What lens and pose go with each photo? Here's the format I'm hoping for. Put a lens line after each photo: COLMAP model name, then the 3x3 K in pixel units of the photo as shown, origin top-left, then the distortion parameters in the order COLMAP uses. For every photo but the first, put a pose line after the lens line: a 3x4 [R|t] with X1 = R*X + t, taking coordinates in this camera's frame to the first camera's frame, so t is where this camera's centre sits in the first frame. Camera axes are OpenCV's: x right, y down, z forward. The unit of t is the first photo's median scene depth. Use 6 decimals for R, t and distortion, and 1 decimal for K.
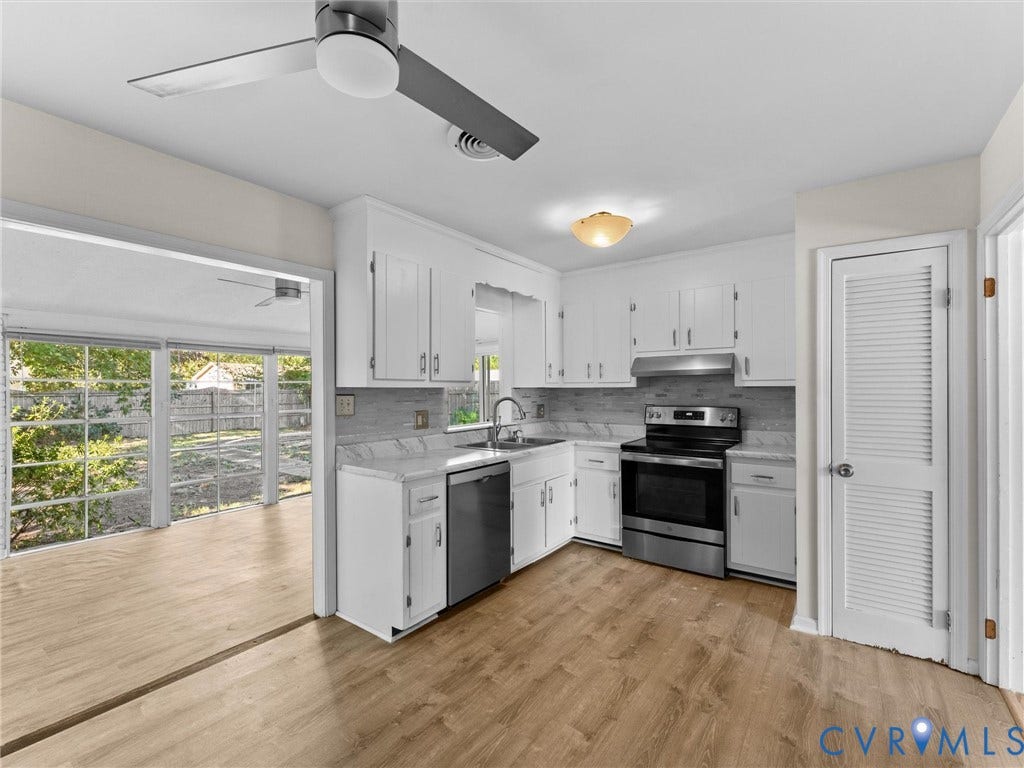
lens RADIAL K [[466.8, 0, 509.0], [0, 466.8, 387.2], [0, 0, 1]] dist [-0.000170, -0.000117]
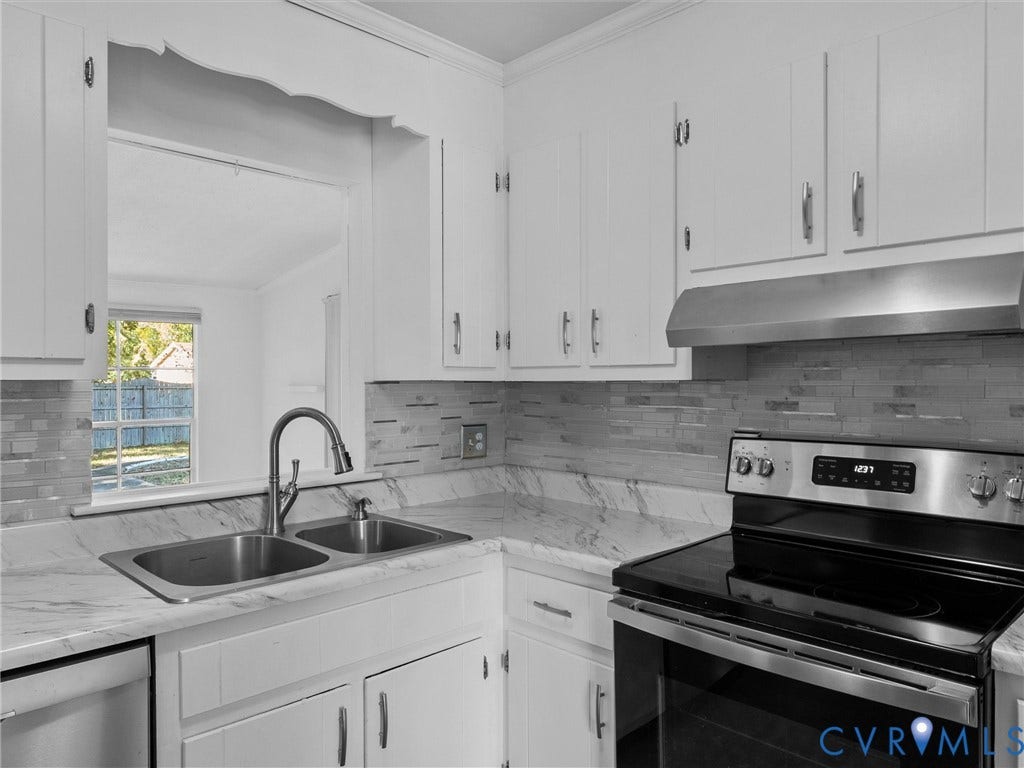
lens RADIAL K [[710.2, 0, 506.2], [0, 710.2, 384.9], [0, 0, 1]] dist [-0.000343, -0.002559]
pose [[0.984098, 0.003553, -0.177591, 0.256392], [-0.002231, 0.999968, 0.007647, -0.000271], [0.177612, -0.007130, 0.984075, 0.541804]]
